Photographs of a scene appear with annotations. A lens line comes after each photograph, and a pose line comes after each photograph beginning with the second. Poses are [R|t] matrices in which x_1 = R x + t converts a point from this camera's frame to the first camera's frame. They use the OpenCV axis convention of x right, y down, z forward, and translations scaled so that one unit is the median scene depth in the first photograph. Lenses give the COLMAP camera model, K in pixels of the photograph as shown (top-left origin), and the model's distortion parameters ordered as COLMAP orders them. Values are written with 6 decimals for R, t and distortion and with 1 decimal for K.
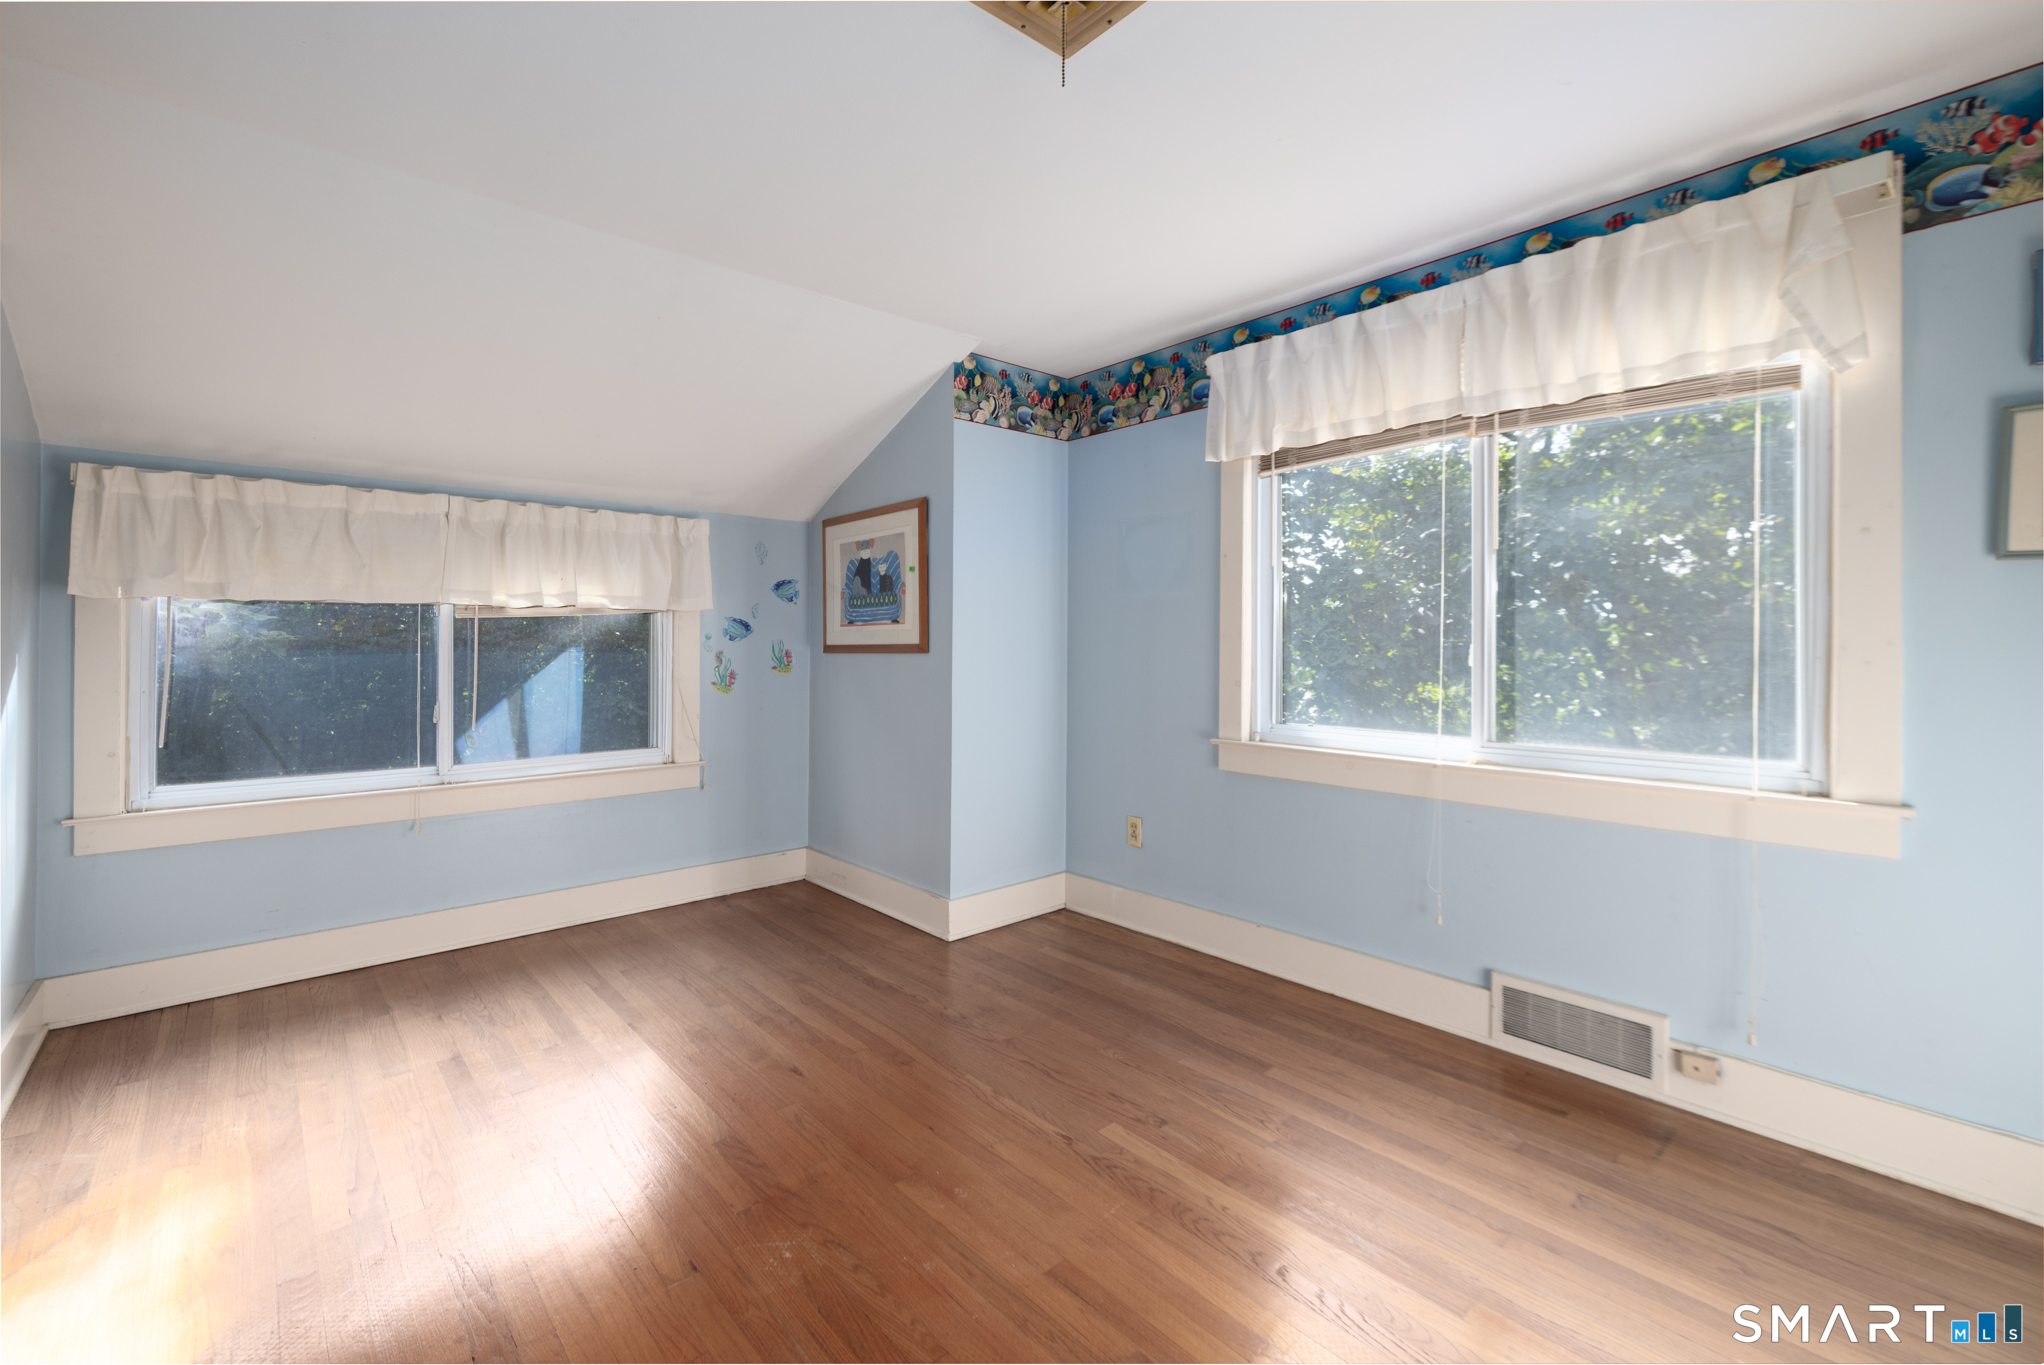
lens RADIAL K [[856.9, 0, 989.3], [0, 856.9, 638.7], [0, 0, 1]] dist [-0.002051, -0.000306]
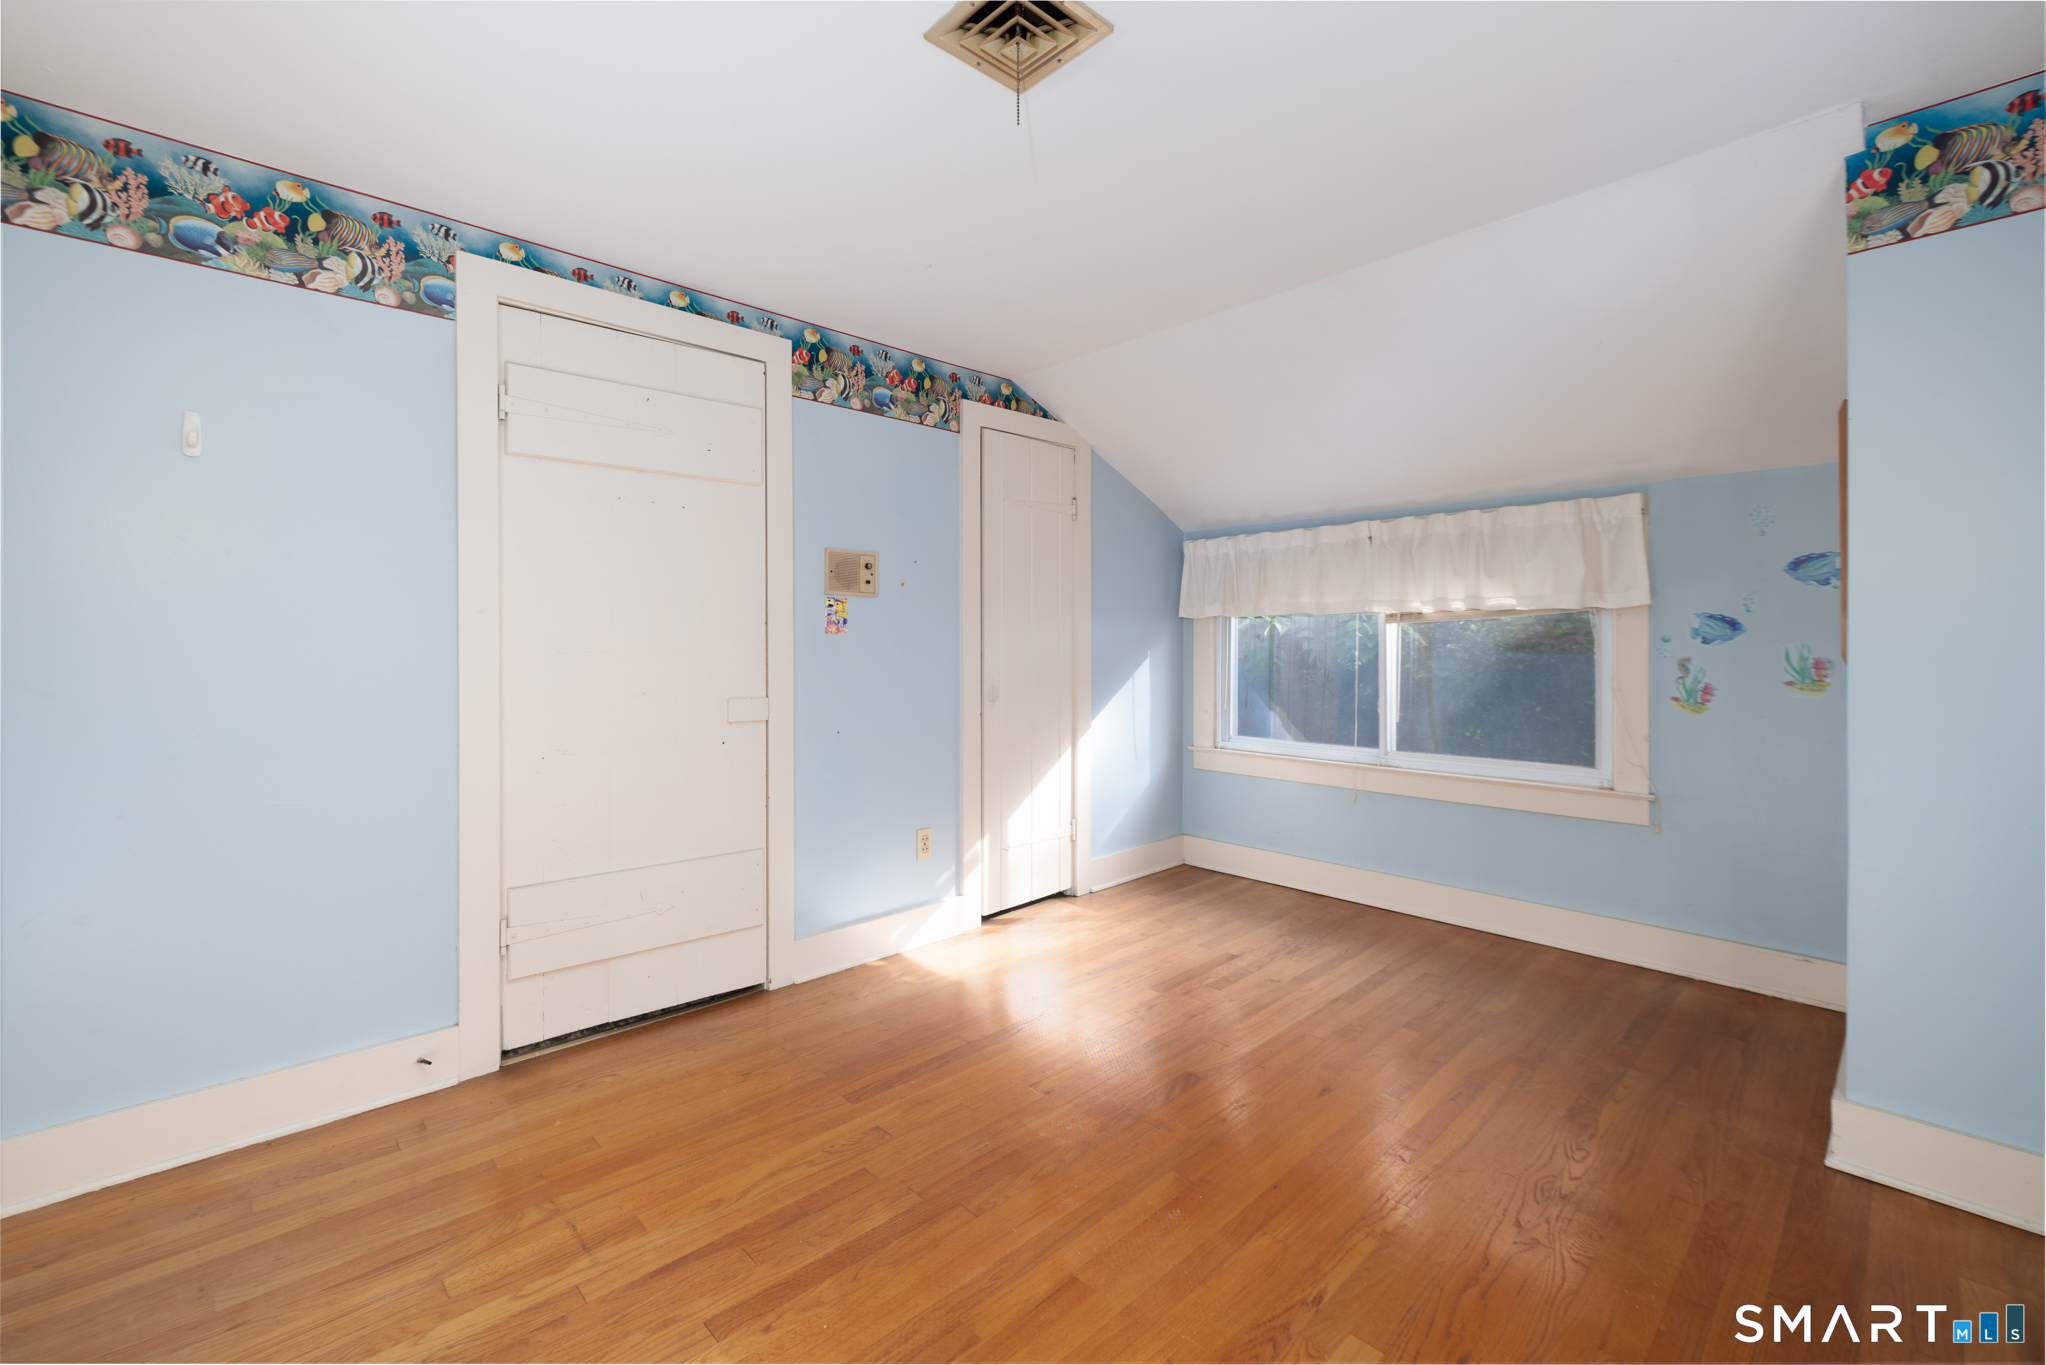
lens RADIAL K [[857.7, 0, 990.2], [0, 857.7, 638.7], [0, 0, 1]] dist [-0.002051, -0.000306]
pose [[0.036619, -0.002542, -0.999326, 0.543483], [0.001794, 0.999995, -0.002478, -0.002146], [0.999328, -0.001702, 0.036623, 0.441074]]
